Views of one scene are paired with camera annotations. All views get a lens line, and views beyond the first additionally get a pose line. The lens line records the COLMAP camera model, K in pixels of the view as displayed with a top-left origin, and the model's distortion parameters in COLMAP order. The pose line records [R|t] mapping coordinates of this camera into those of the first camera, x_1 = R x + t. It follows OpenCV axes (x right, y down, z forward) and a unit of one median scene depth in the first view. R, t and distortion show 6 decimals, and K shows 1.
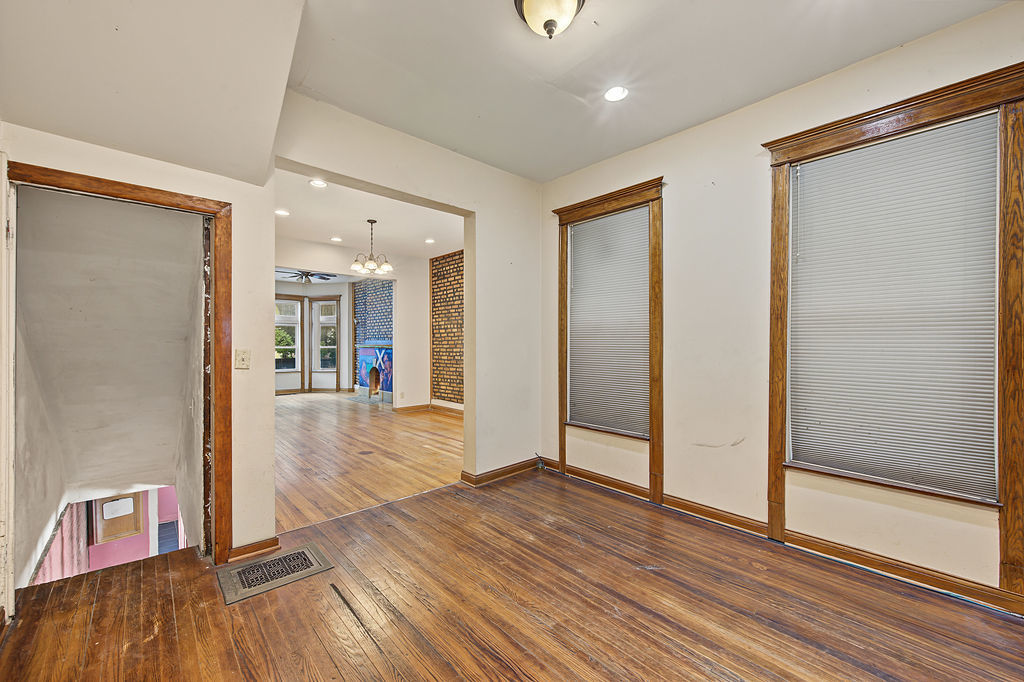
lens RADIAL K [[405.8, 0, 511.7], [0, 405.8, 346.3], [0, 0, 1]] dist [0.001119, -0.000372]
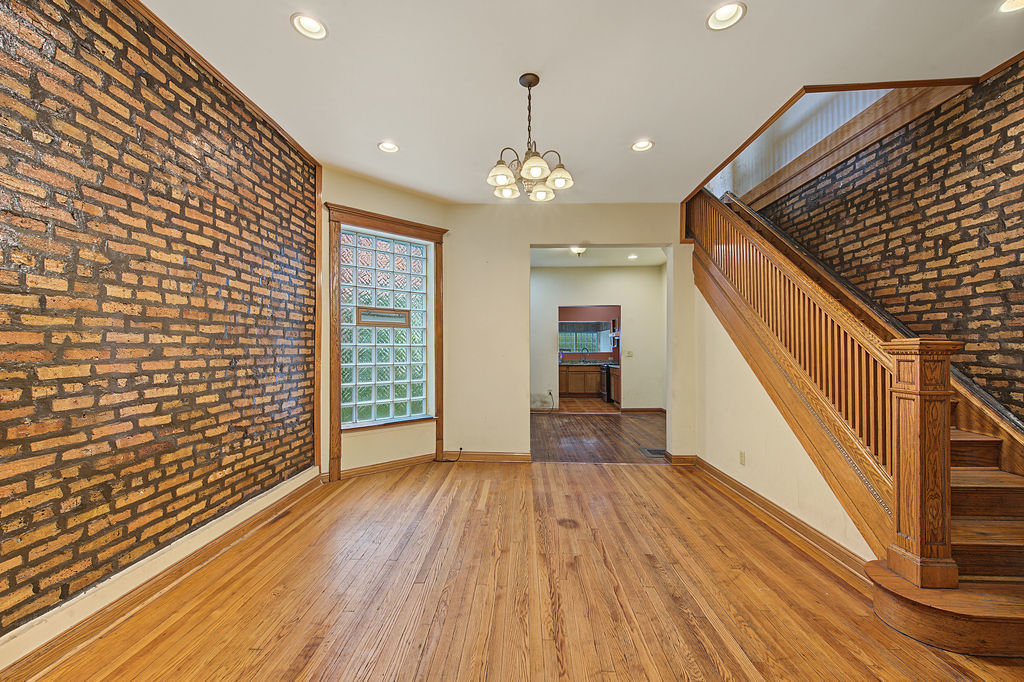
lens RADIAL K [[405.8, 0, 510.7], [0, 405.8, 345.7], [0, 0, 1]] dist [0.001119, -0.000372]
pose [[-0.717423, 0.004159, 0.696626, -0.478627], [0.001842, 0.999990, -0.004073, -0.004207], [-0.696636, -0.001639, -0.717423, 0.990993]]
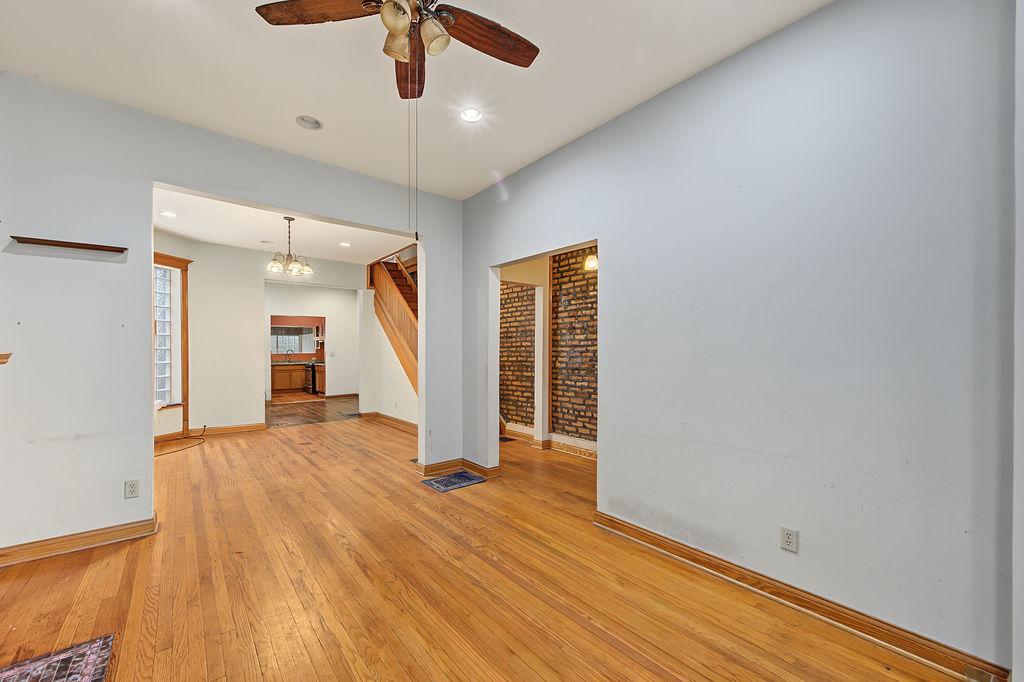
lens RADIAL K [[405.8, 0, 511.3], [0, 405.8, 349.3], [0, 0, 1]] dist [0.001119, -0.000372]
pose [[-0.998488, 0.003171, 0.054886, -0.672023], [0.003407, 0.999985, 0.004209, -0.007416], [-0.054872, 0.004389, -0.998484, 1.414085]]
